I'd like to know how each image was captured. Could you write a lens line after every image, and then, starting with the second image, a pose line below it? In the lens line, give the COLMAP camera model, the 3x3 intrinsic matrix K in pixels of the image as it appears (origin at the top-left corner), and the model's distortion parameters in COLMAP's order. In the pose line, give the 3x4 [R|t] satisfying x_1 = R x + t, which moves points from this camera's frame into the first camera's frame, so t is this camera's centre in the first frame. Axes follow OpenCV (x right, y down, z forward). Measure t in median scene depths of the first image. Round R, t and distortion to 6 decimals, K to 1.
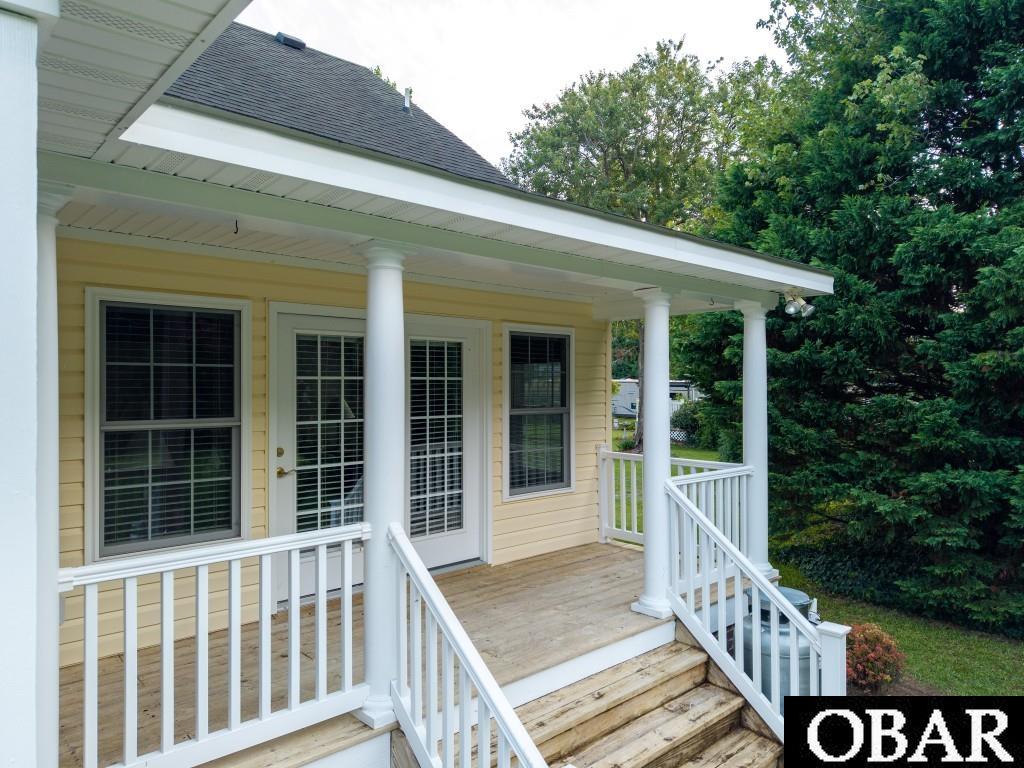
lens RADIAL K [[690.4, 0, 509.2], [0, 690.4, 383.8], [0, 0, 1]] dist [0.004806, 0.000600]
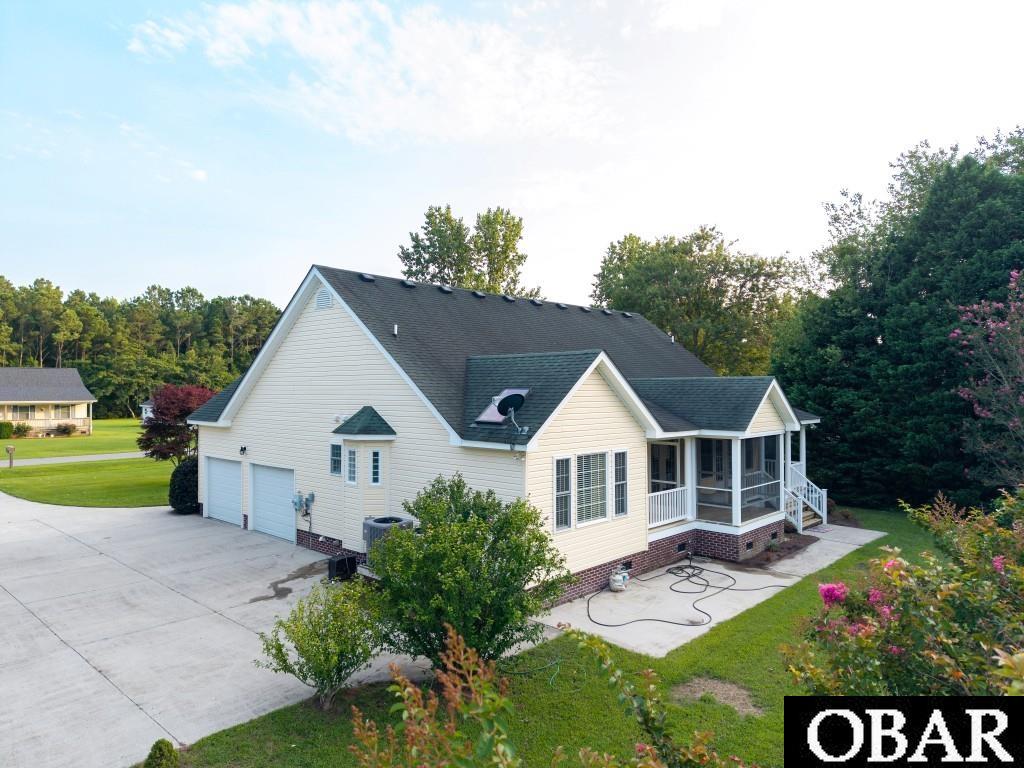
lens RADIAL K [[680.3, 0, 513.4], [0, 680.3, 382.1], [0, 0, 1]] dist [0.045100, -0.060771]
pose [[0.996401, 0.000321, 0.084766, -1.500104], [0.000053, 0.999990, -0.004416, -0.301586], [-0.084766, 0.004405, 0.996391, -2.585026]]
